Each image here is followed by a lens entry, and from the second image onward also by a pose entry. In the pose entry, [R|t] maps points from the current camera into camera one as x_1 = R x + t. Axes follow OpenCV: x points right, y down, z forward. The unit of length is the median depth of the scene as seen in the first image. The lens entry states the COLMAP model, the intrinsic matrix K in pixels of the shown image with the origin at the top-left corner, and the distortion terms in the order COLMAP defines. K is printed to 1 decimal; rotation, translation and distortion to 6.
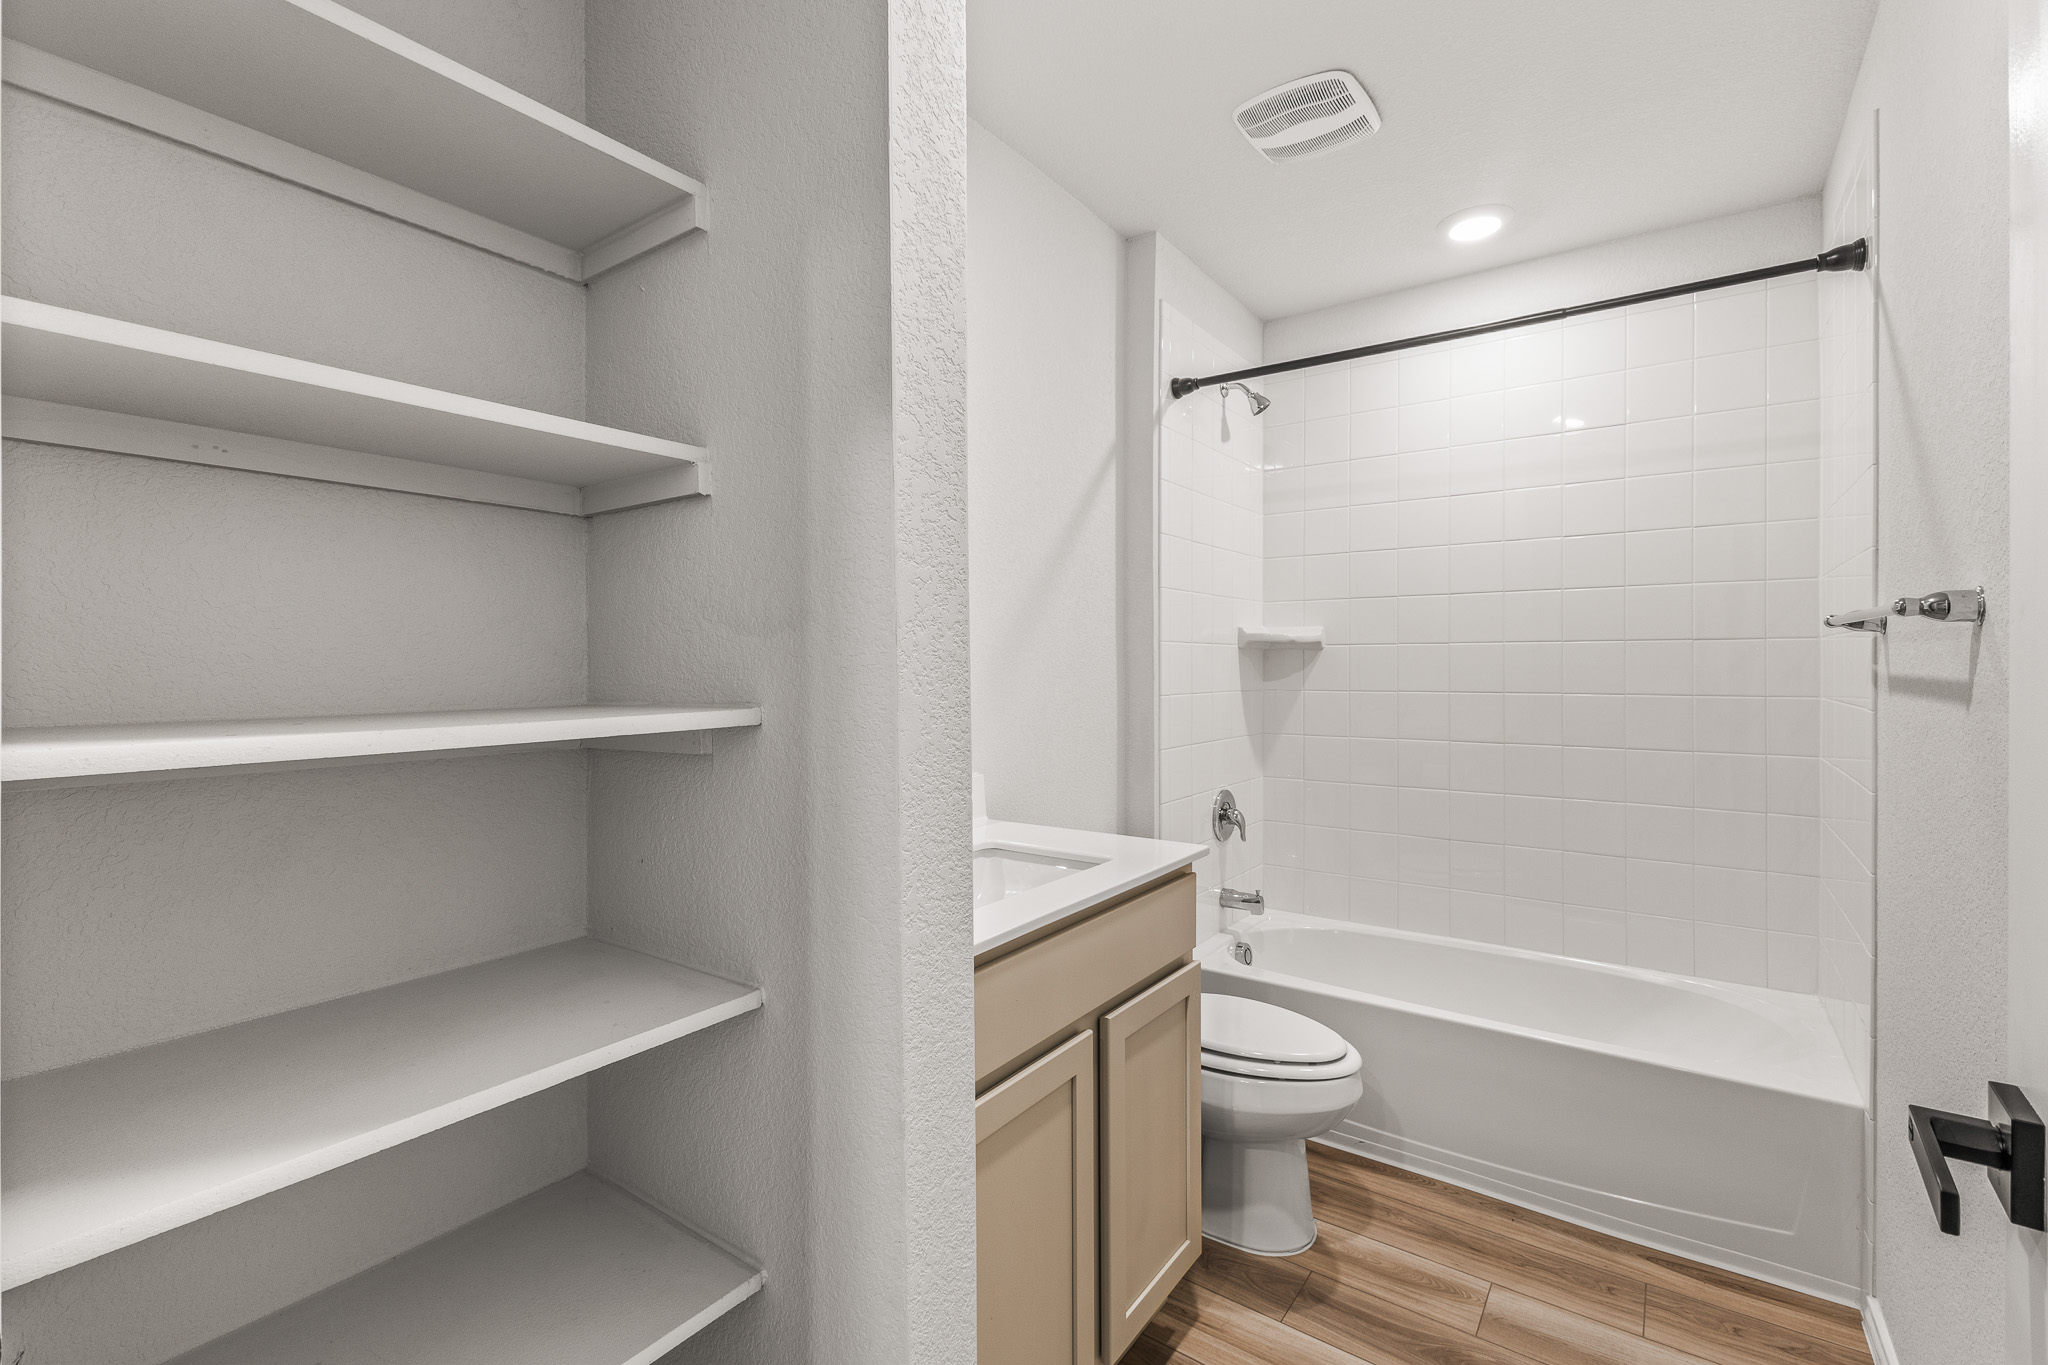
lens RADIAL K [[893.7, 0, 1027.8], [0, 893.7, 673.1], [0, 0, 1]] dist [-0.001430, -0.002569]
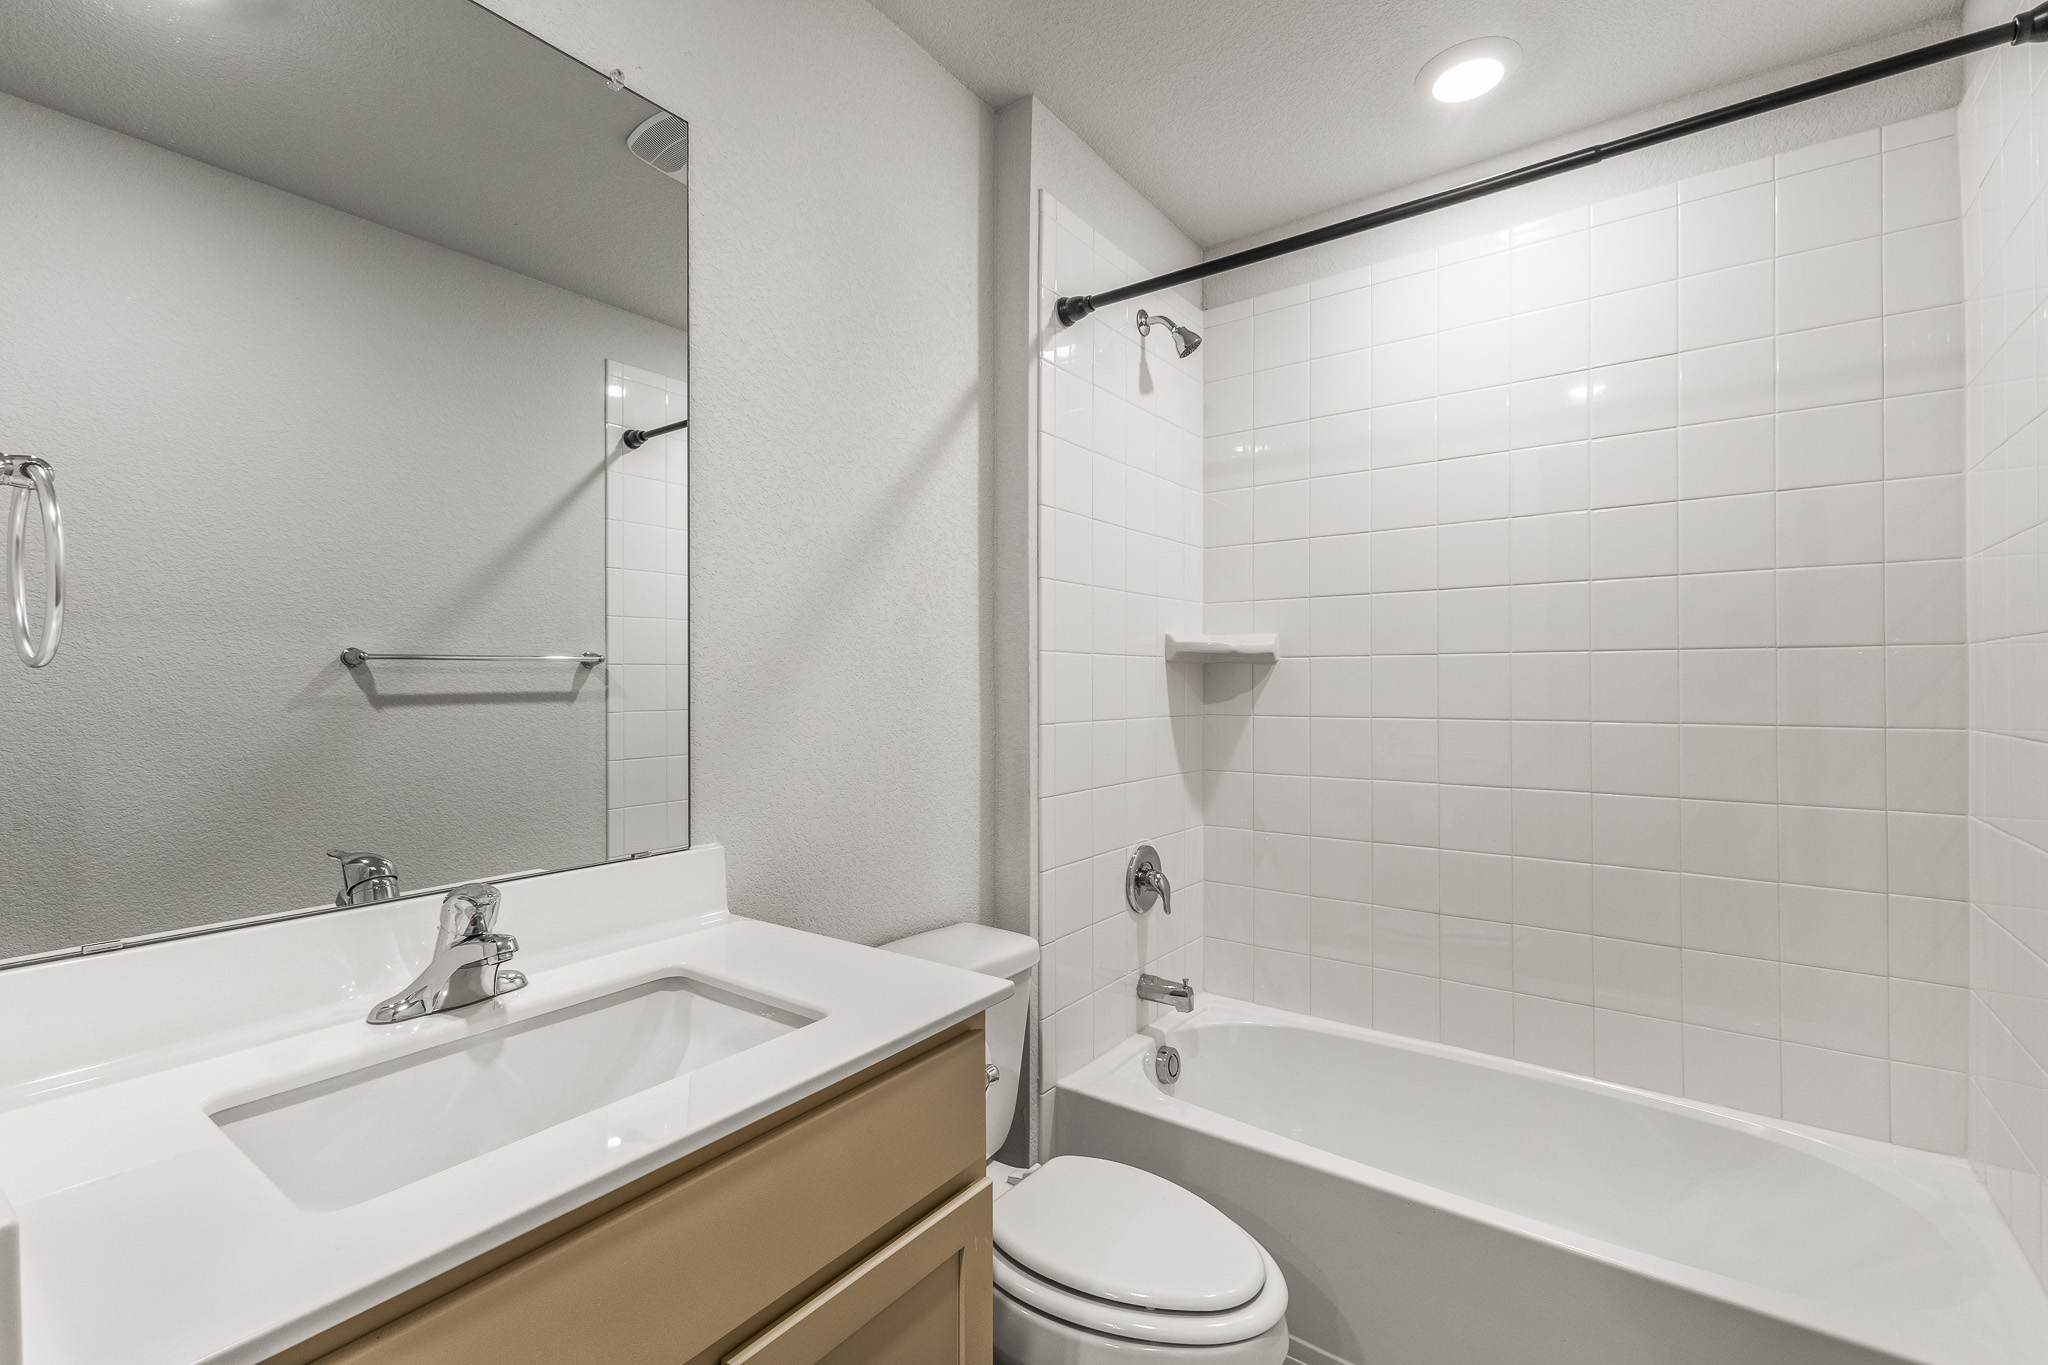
lens RADIAL K [[893.7, 0, 1018.1], [0, 893.7, 683.3], [0, 0, 1]] dist [-0.001430, -0.002569]
pose [[0.999842, -0.000058, -0.017748, 0.131987], [-0.000103, 0.999959, -0.009080, -0.001809], [0.017748, 0.009080, 0.999801, 0.241715]]
